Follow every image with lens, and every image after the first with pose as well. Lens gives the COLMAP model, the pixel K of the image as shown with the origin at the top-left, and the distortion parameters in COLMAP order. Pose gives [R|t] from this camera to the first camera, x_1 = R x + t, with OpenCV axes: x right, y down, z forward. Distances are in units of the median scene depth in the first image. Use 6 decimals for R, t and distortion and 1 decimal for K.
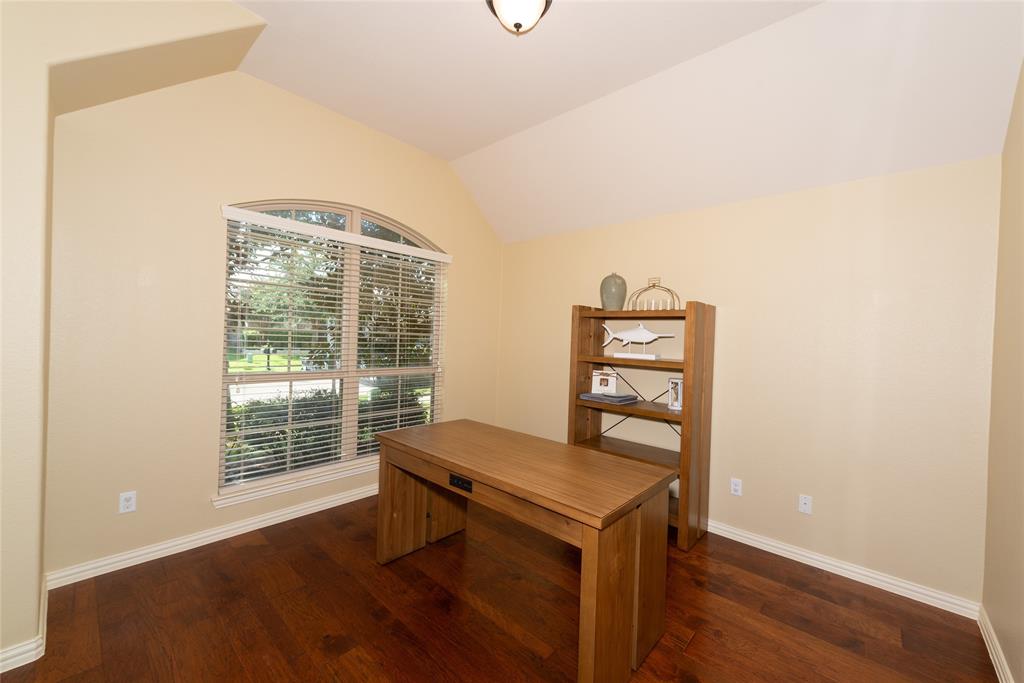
lens RADIAL K [[402.5, 0, 512.0], [0, 402.5, 341.5], [0, 0, 1]] dist [0.011232, -0.000440]
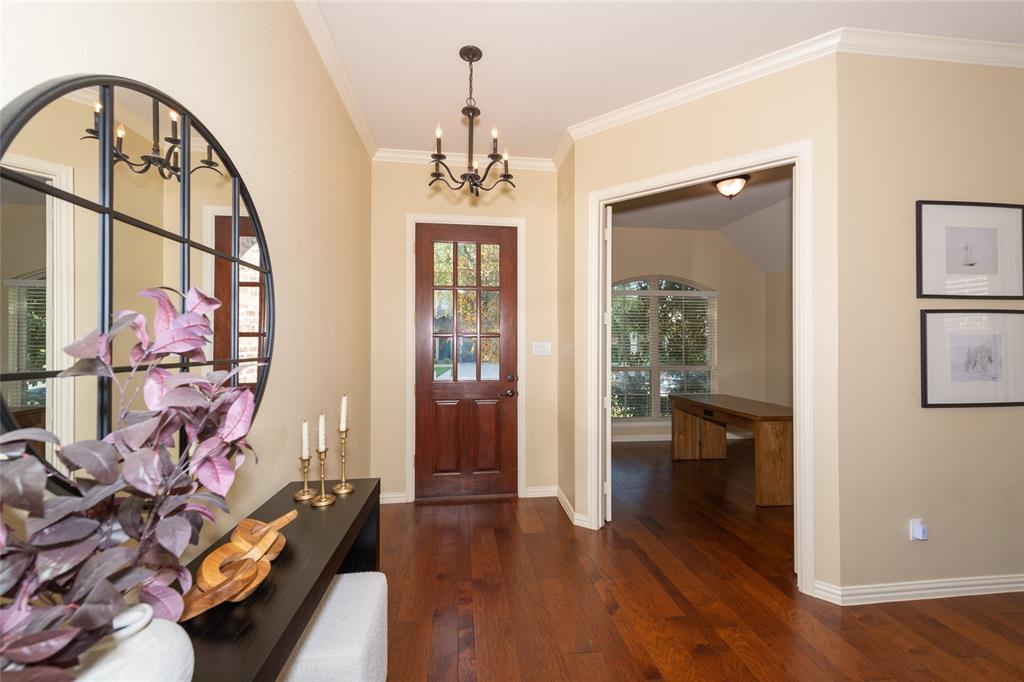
lens RADIAL K [[416.4, 0, 512.0], [0, 416.4, 341.0], [0, 0, 1]] dist [0.000450, -0.000160]
pose [[0.763094, -0.038334, -0.645149, 0.327207], [0.015590, 0.999041, -0.040922, 0.026445], [0.646099, 0.021170, 0.762960, -0.868813]]
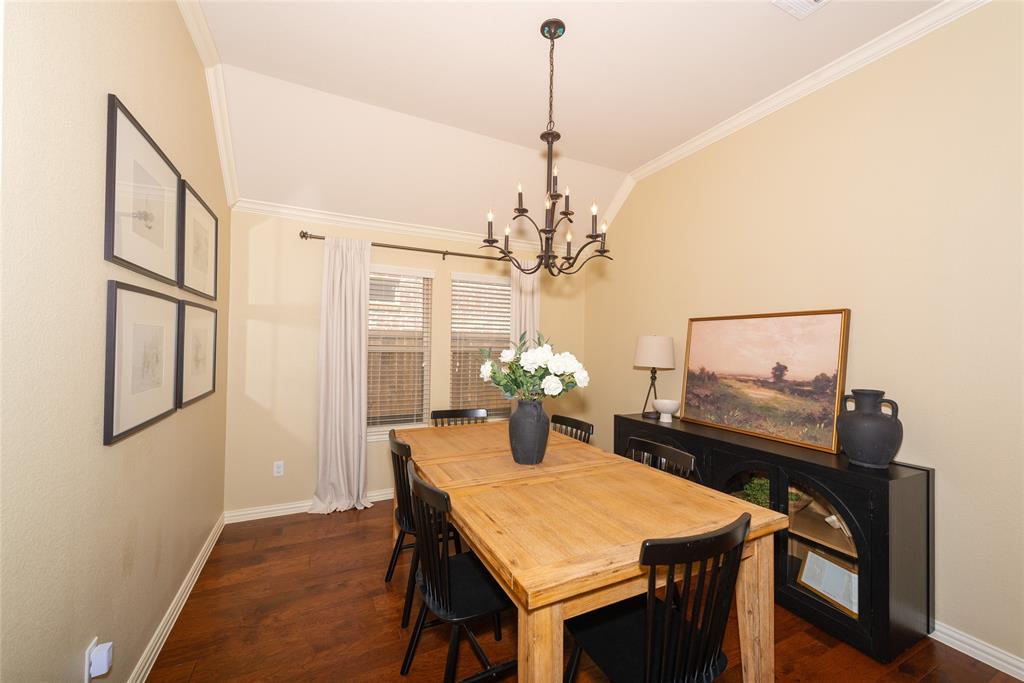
lens RADIAL K [[402.5, 0, 512.0], [0, 402.5, 341.5], [0, 0, 1]] dist [0.011232, -0.000440]
pose [[0.356246, -0.018109, 0.934217, 0.153007], [0.013076, 0.999811, 0.014394, 0.015743], [-0.934301, 0.007088, 0.356416, -0.367789]]
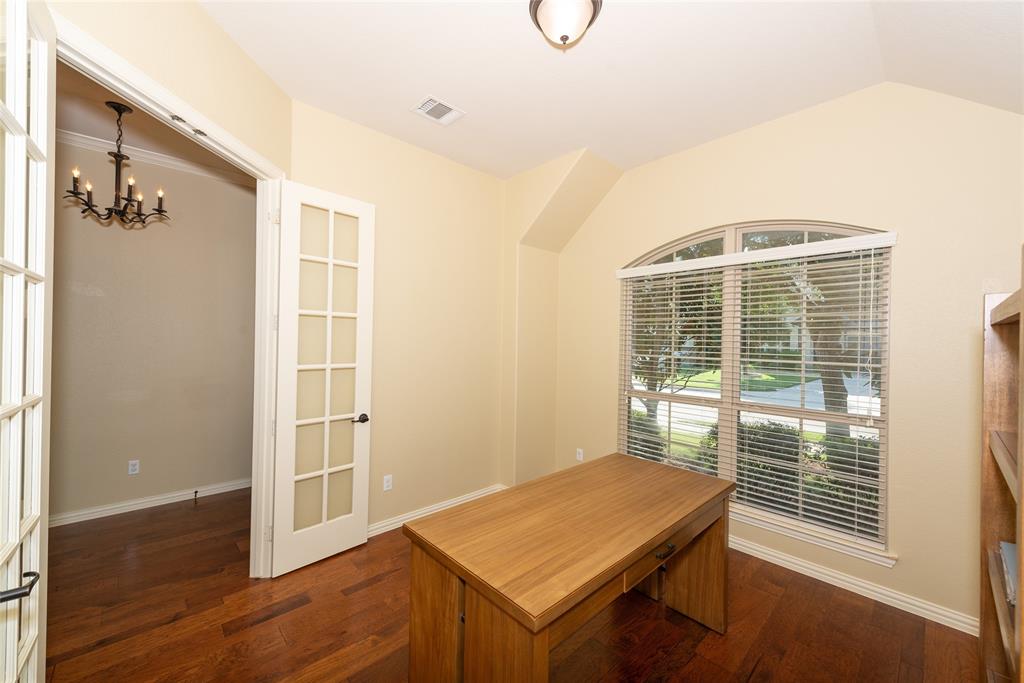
lens RADIAL K [[402.5, 0, 512.0], [0, 402.5, 341.5], [0, 0, 1]] dist [0.011232, -0.000440]
pose [[-0.075273, -0.031553, -0.996664, 0.609278], [-0.037162, 0.998894, -0.028817, -0.021354], [0.996470, 0.034868, -0.076362, 0.628870]]
